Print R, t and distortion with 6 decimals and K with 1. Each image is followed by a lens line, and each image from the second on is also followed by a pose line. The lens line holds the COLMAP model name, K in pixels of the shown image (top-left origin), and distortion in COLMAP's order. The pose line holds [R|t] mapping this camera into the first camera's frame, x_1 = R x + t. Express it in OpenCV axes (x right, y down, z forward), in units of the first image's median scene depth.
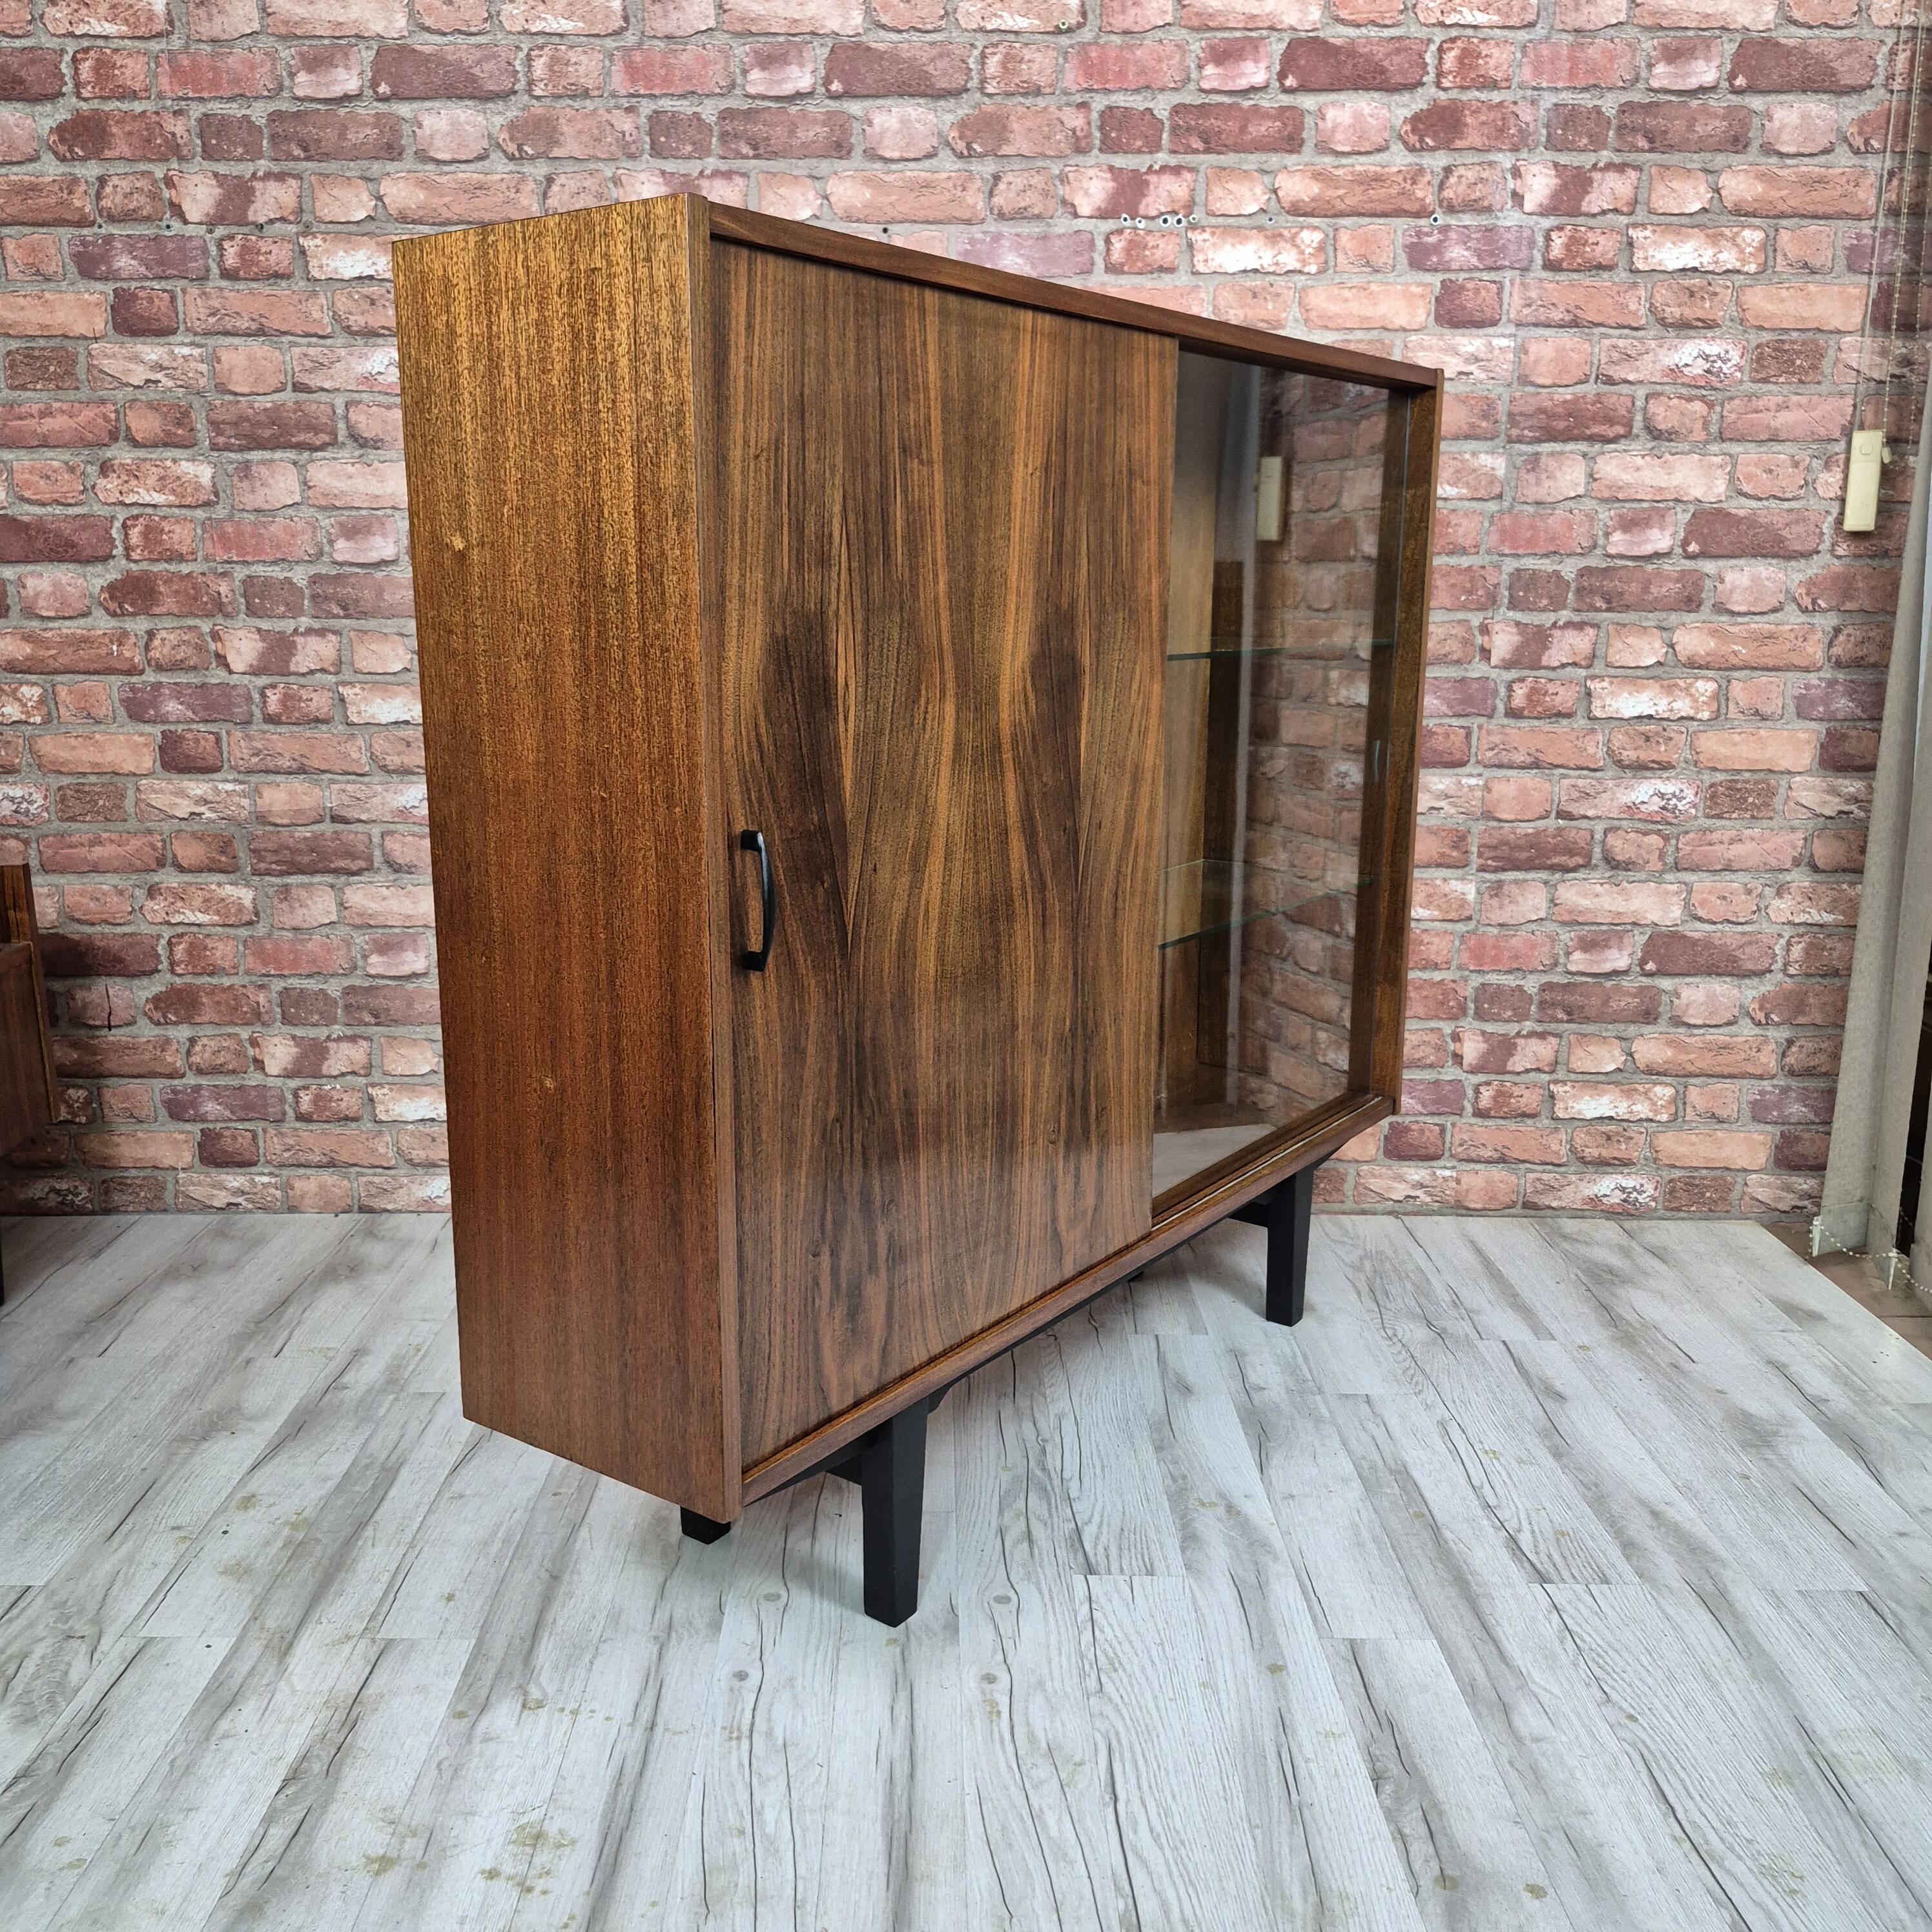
lens RADIAL K [[1732.5, 0, 939.6], [0, 1732.5, 938.9], [0, 0, 1]] dist [0.076790, -0.080065]
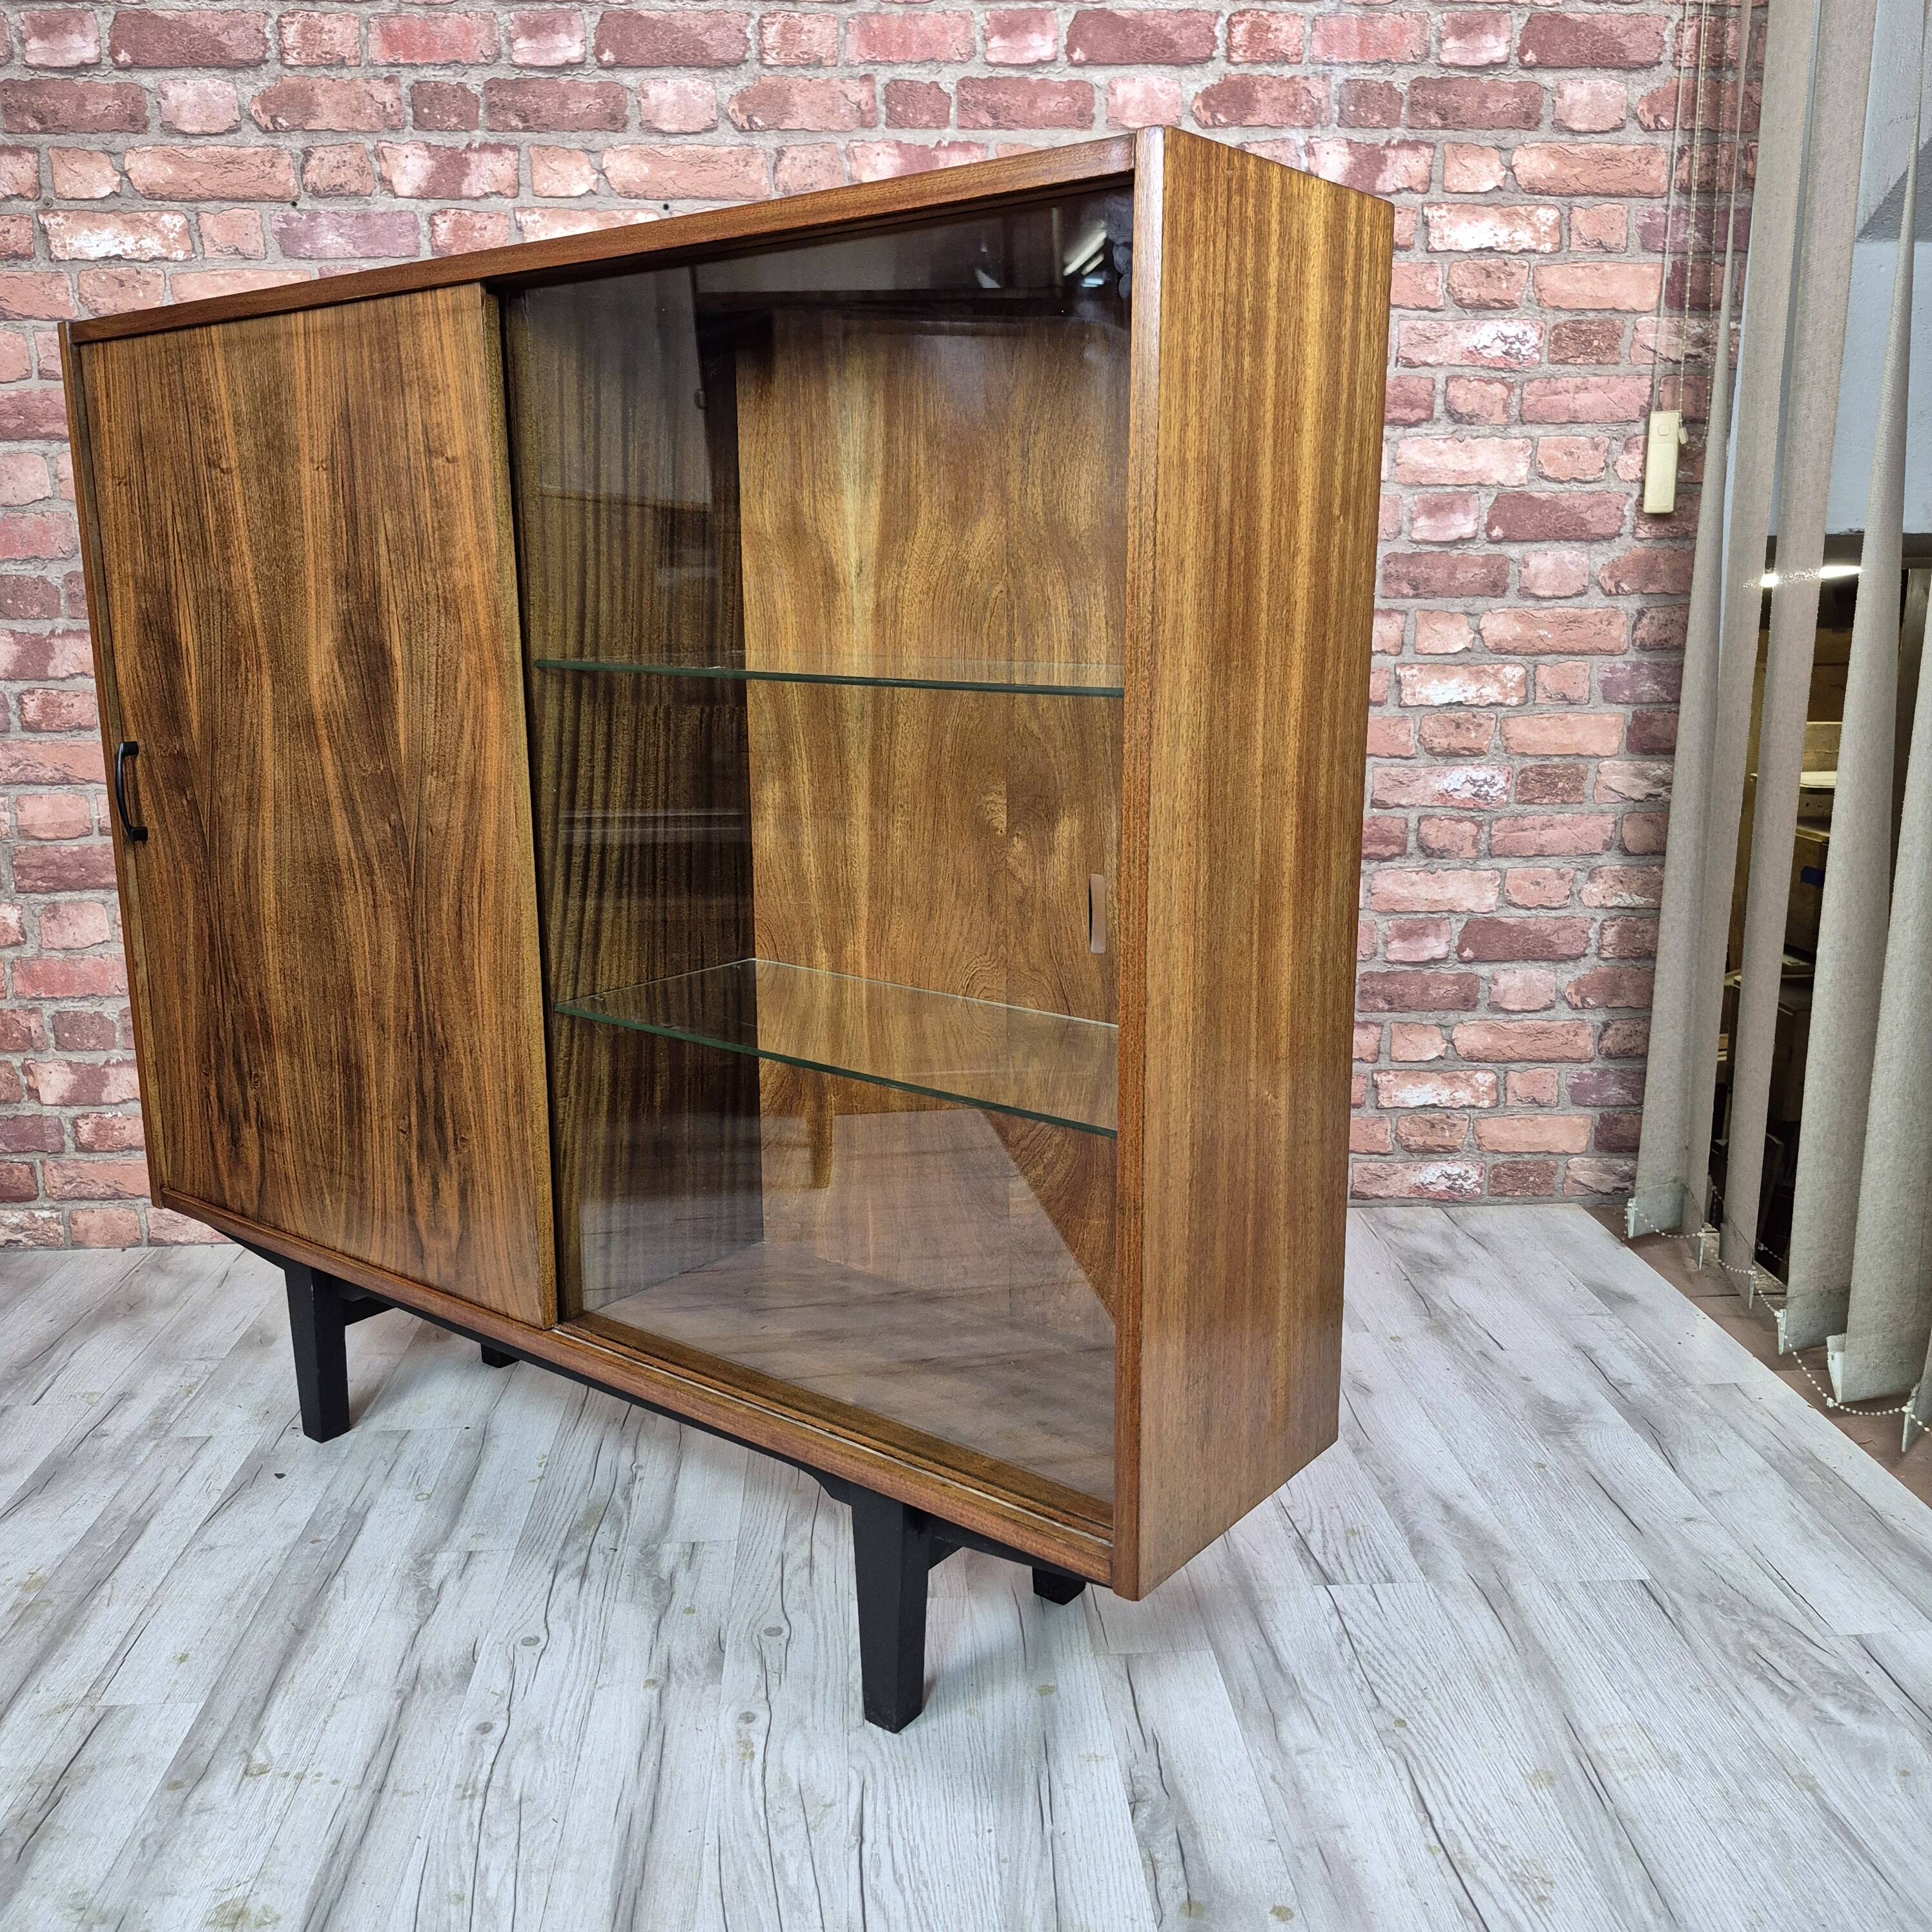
lens RADIAL K [[1732.5, 0, 952.0], [0, 1732.5, 957.6], [0, 0, 1]] dist [0.076790, -0.080065]
pose [[0.998138, -0.024712, 0.055769, 0.062377], [0.024047, 0.999632, 0.012574, -0.001648], [-0.056059, -0.011209, 0.998365, 0.025868]]
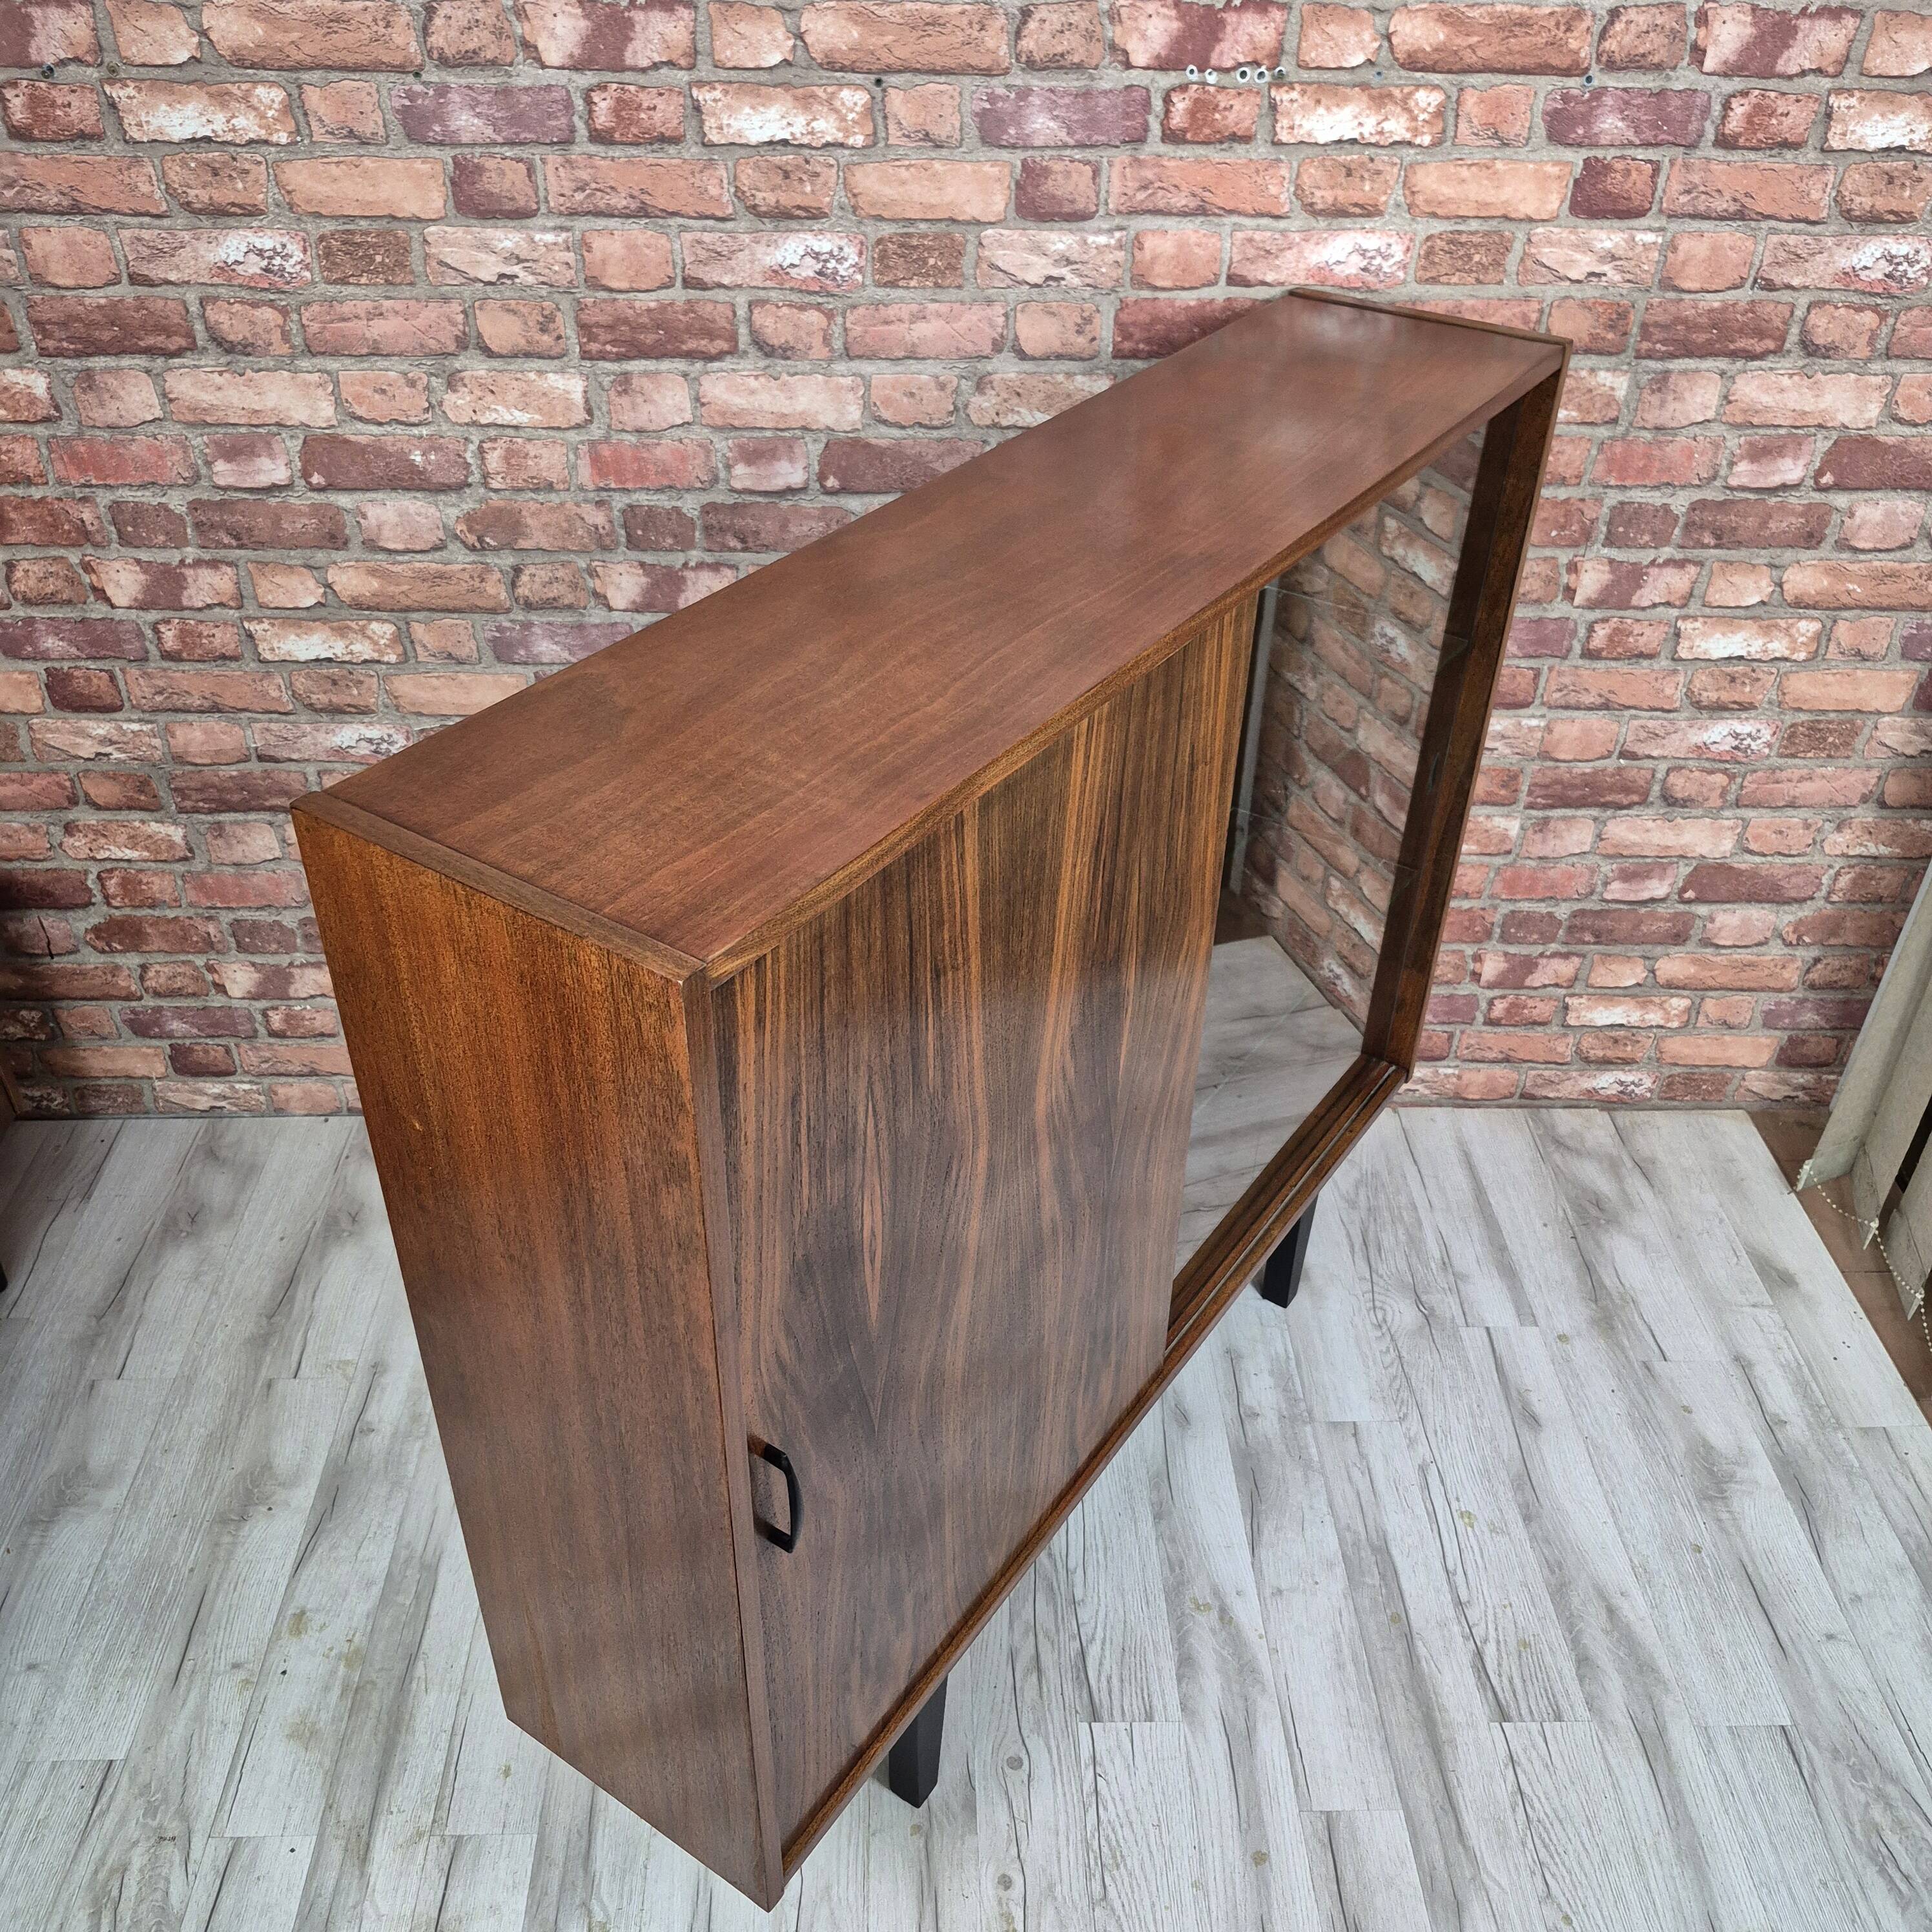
lens RADIAL K [[1753.6, 0, 963.4], [0, 1753.6, 973.9], [0, 0, 1]] dist [0.050120, -0.046706]
pose [[0.999455, -0.004954, 0.032633, -0.020895], [-0.008835, 0.912442, 0.409110, -0.367866], [-0.031802, -0.409176, 0.911901, 0.134607]]
